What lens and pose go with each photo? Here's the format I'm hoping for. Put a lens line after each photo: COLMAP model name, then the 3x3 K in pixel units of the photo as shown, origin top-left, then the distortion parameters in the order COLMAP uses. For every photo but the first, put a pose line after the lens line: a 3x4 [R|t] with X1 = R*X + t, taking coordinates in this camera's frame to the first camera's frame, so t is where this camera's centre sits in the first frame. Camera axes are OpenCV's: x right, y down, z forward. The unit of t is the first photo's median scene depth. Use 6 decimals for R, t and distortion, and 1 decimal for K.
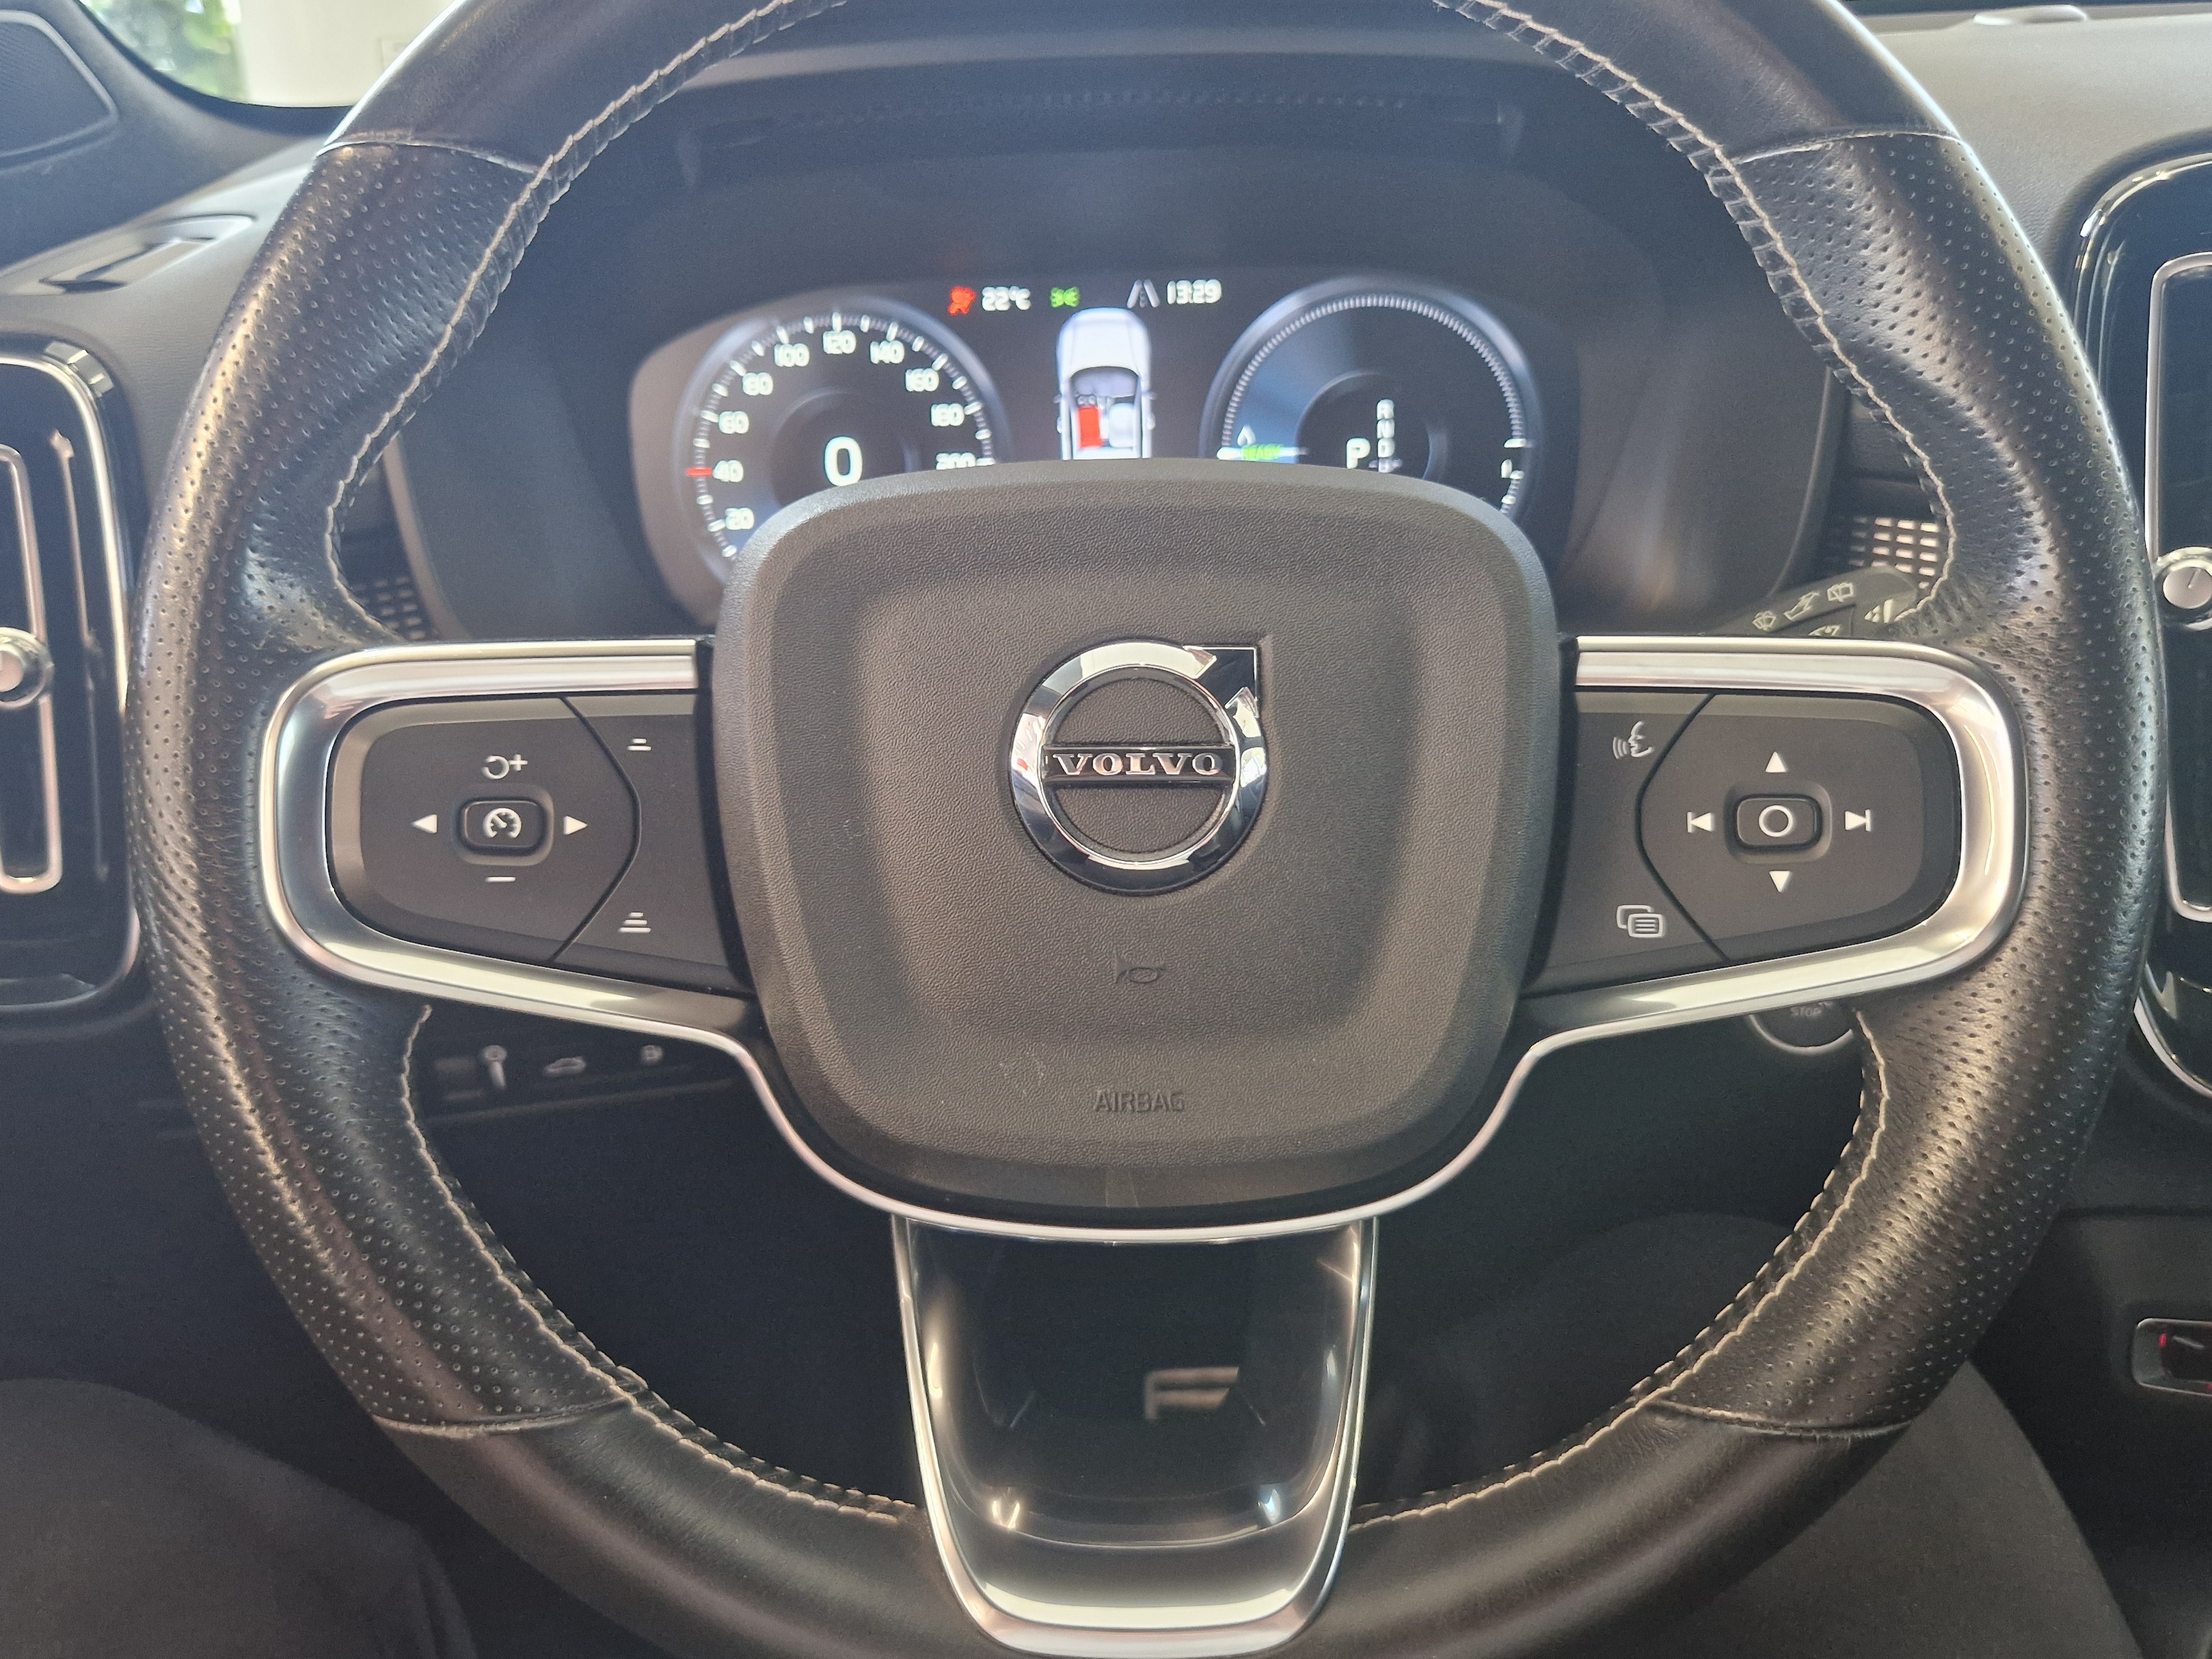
lens RADIAL K [[1824.3, 0, 1084.4], [0, 1824.3, 827.0], [0, 0, 1]] dist [-0.010674, -0.005581]
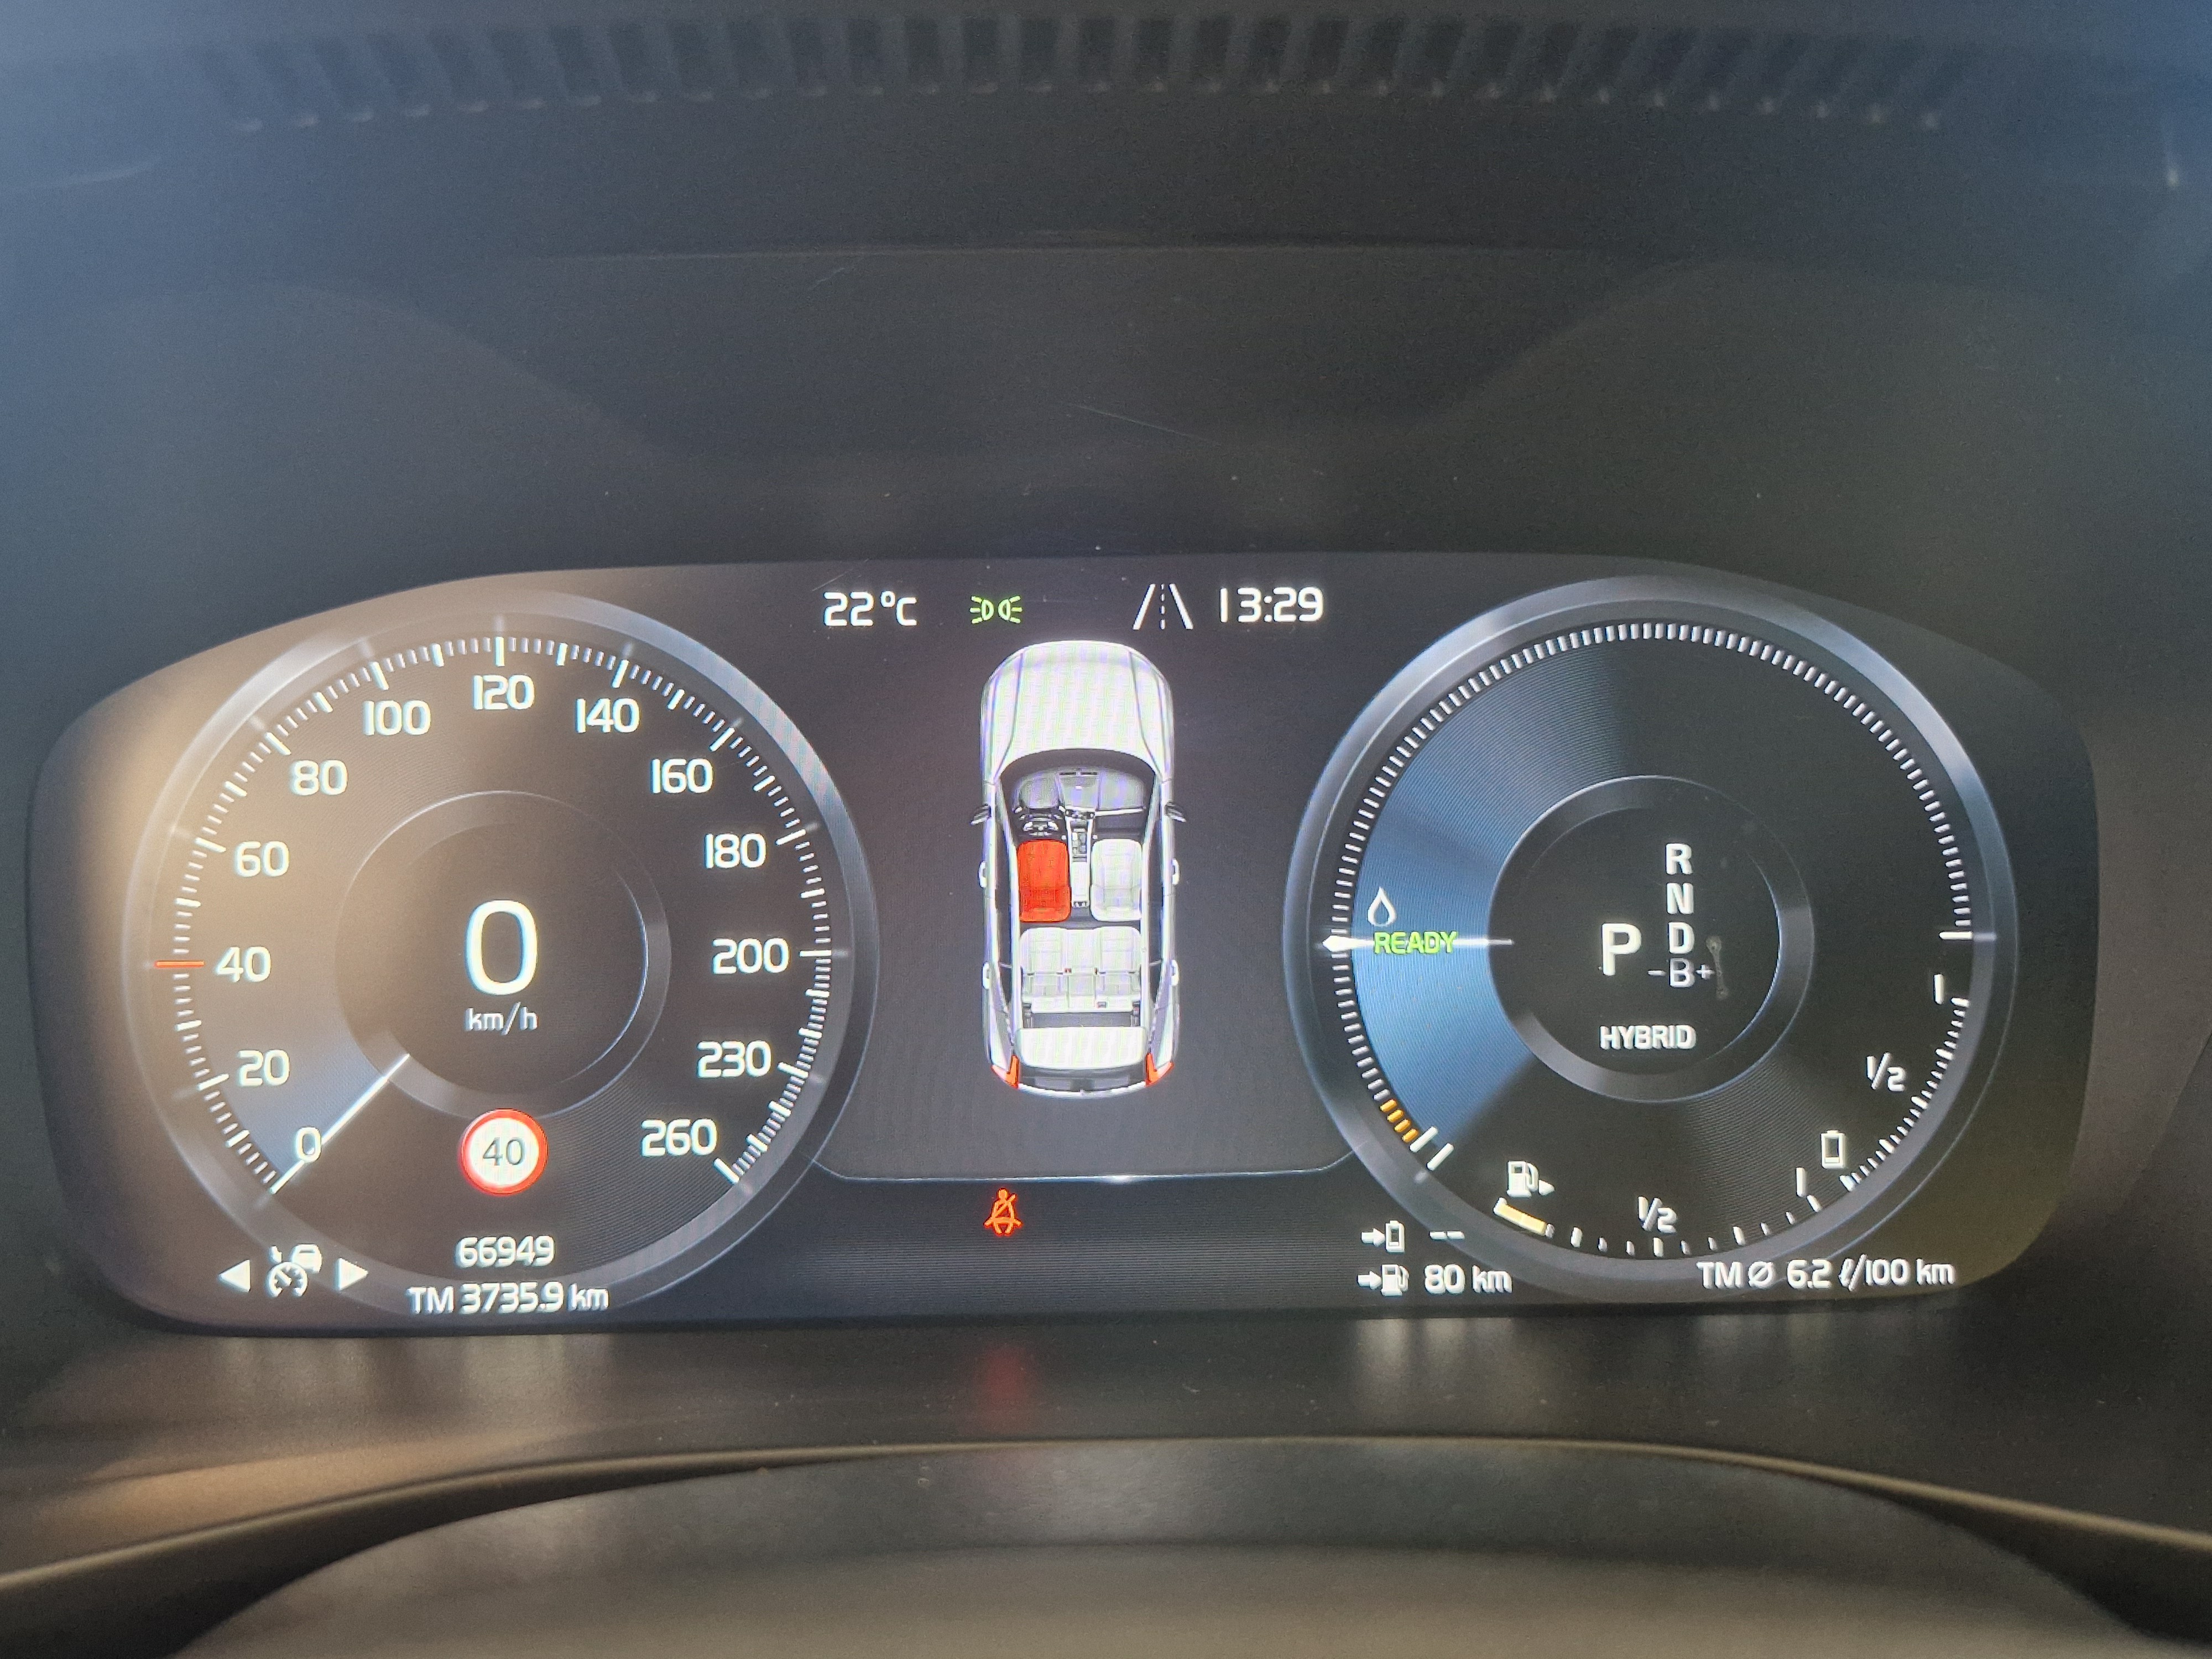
lens RADIAL K [[1824.3, 0, 1127.1], [0, 1824.3, 831.2], [0, 0, 1]] dist [-0.010674, -0.005581]
pose [[0.999738, 0.021049, 0.008954, 0.019684], [-0.019368, 0.987202, -0.158292, -0.160433], [-0.012171, 0.158077, 0.987352, 0.546056]]
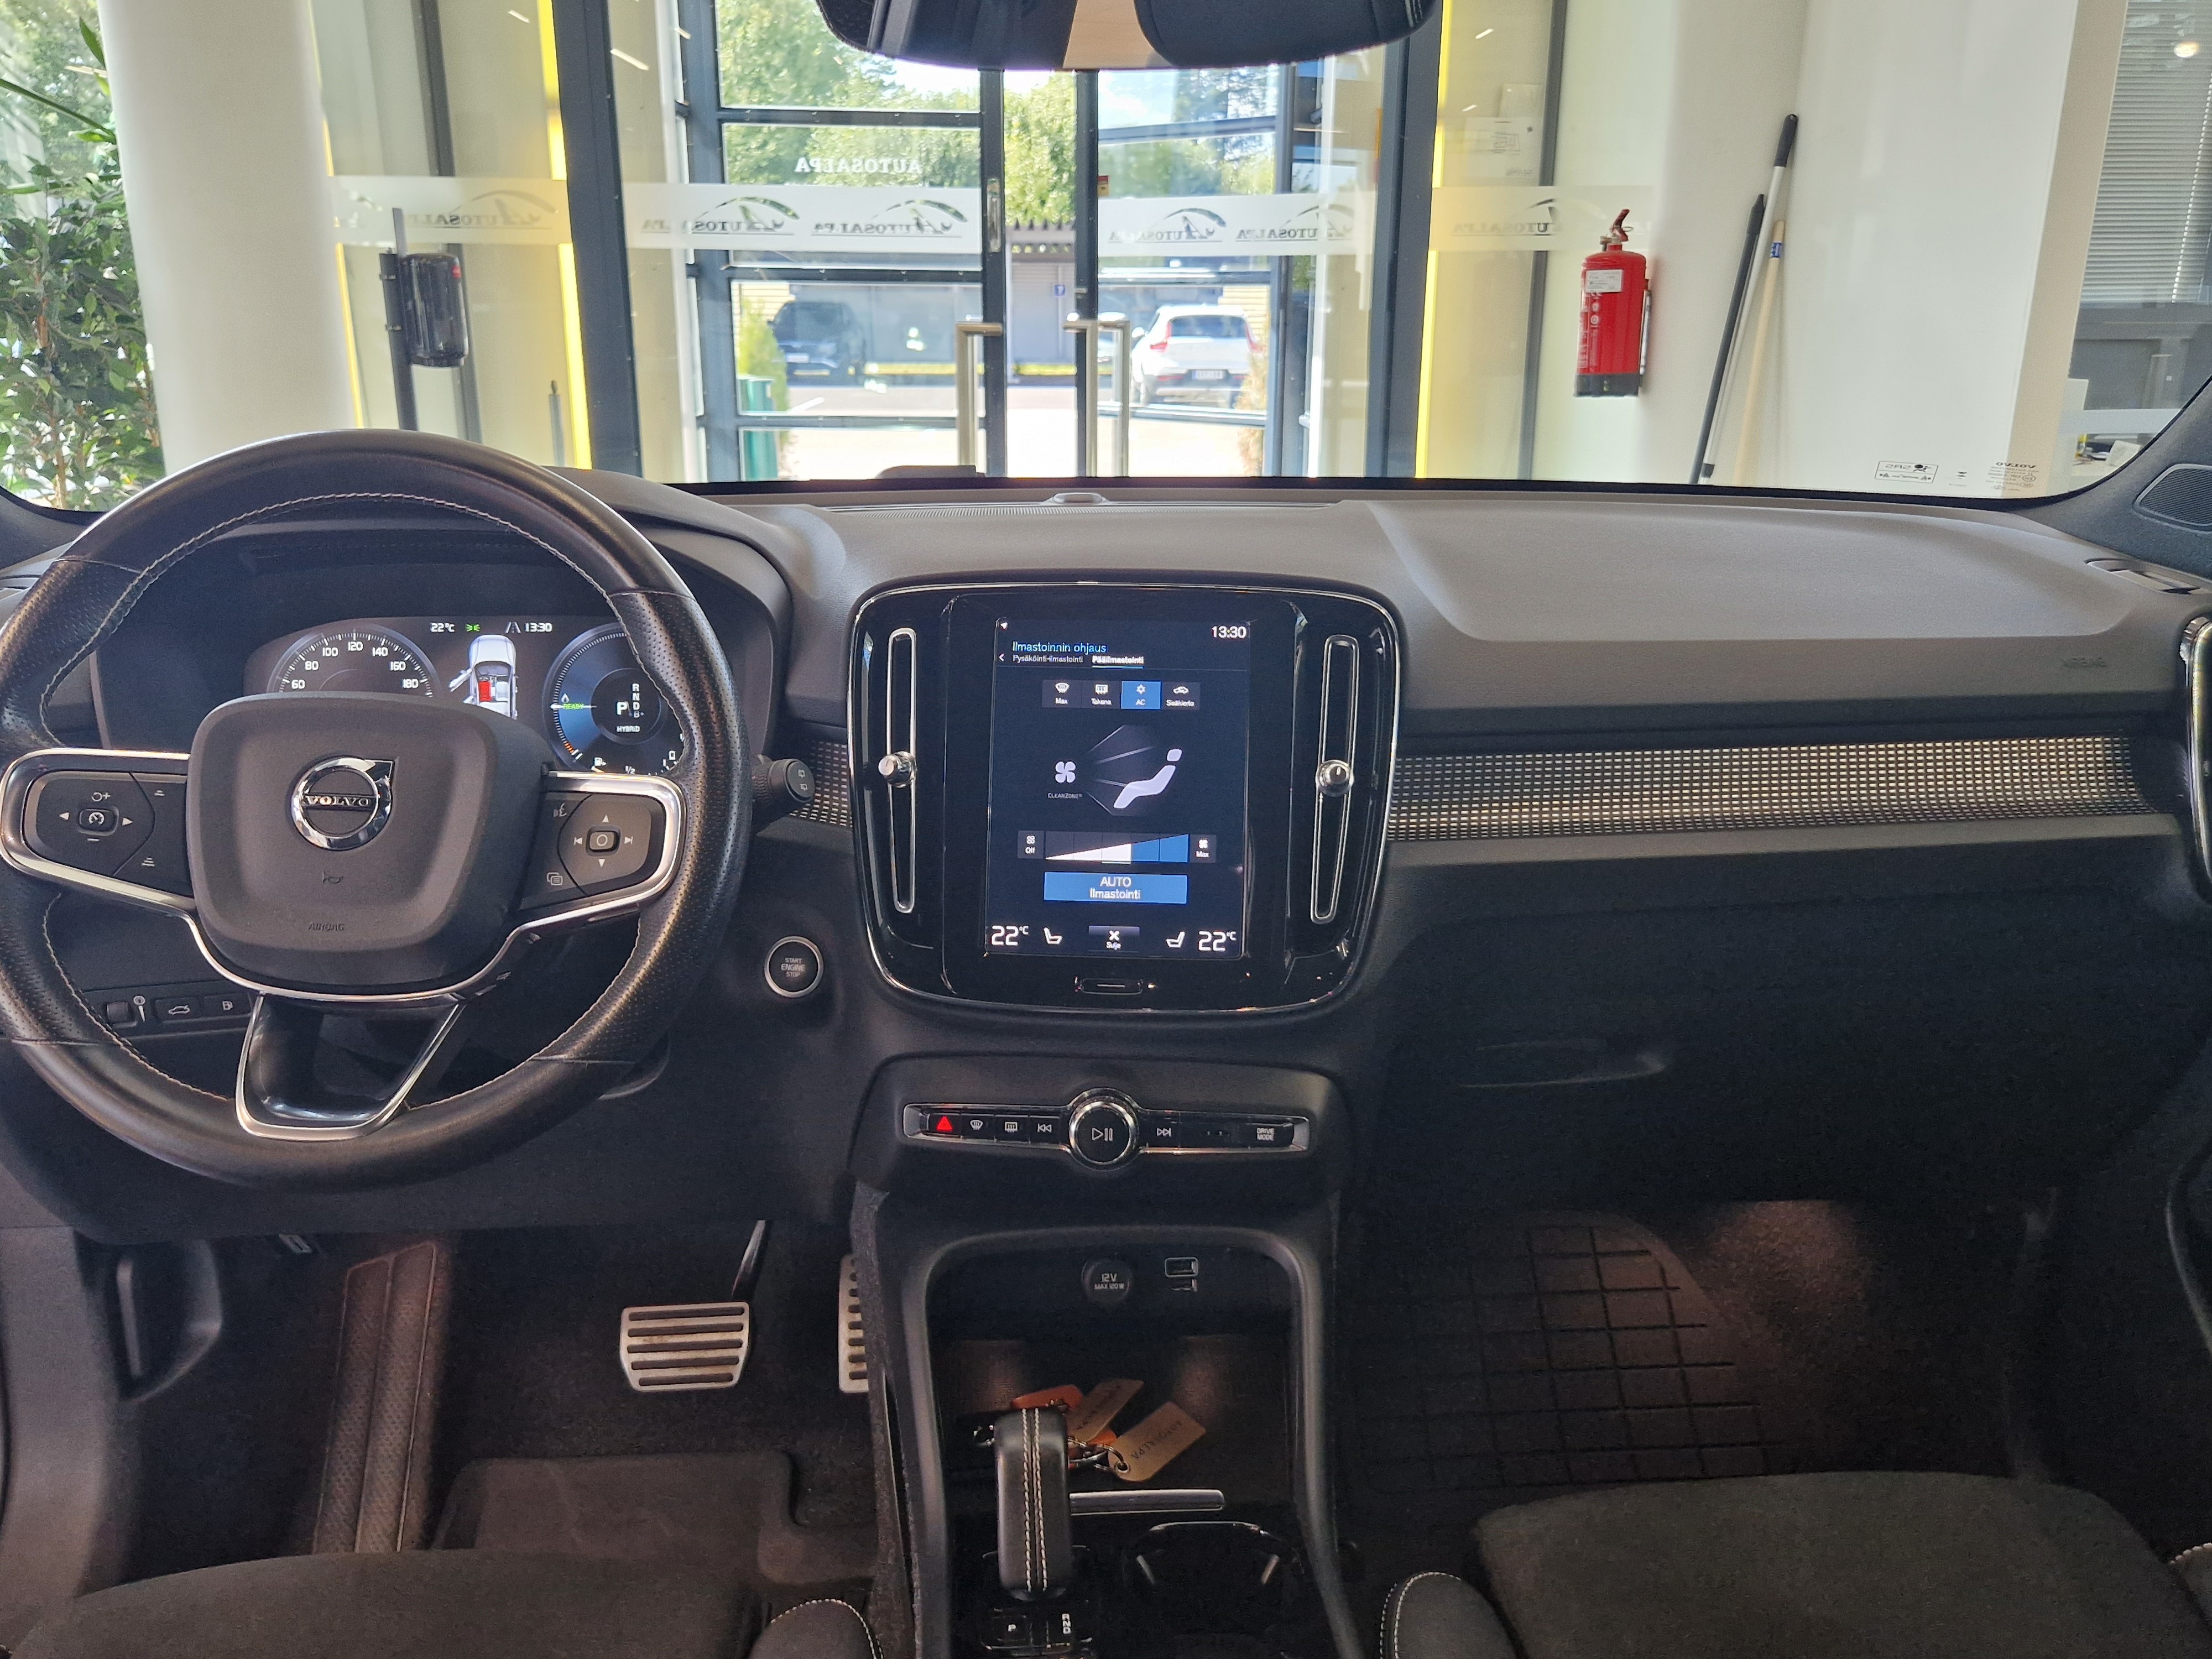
lens RADIAL K [[1824.3, 0, 1115.2], [0, 1824.3, 824.2], [0, 0, 1]] dist [-0.010674, -0.005581]
pose [[0.997607, 0.022933, 0.065225, 0.563907], [-0.011769, 0.985945, -0.166653, 0.245112], [-0.068130, 0.165487, 0.983856, -0.970982]]
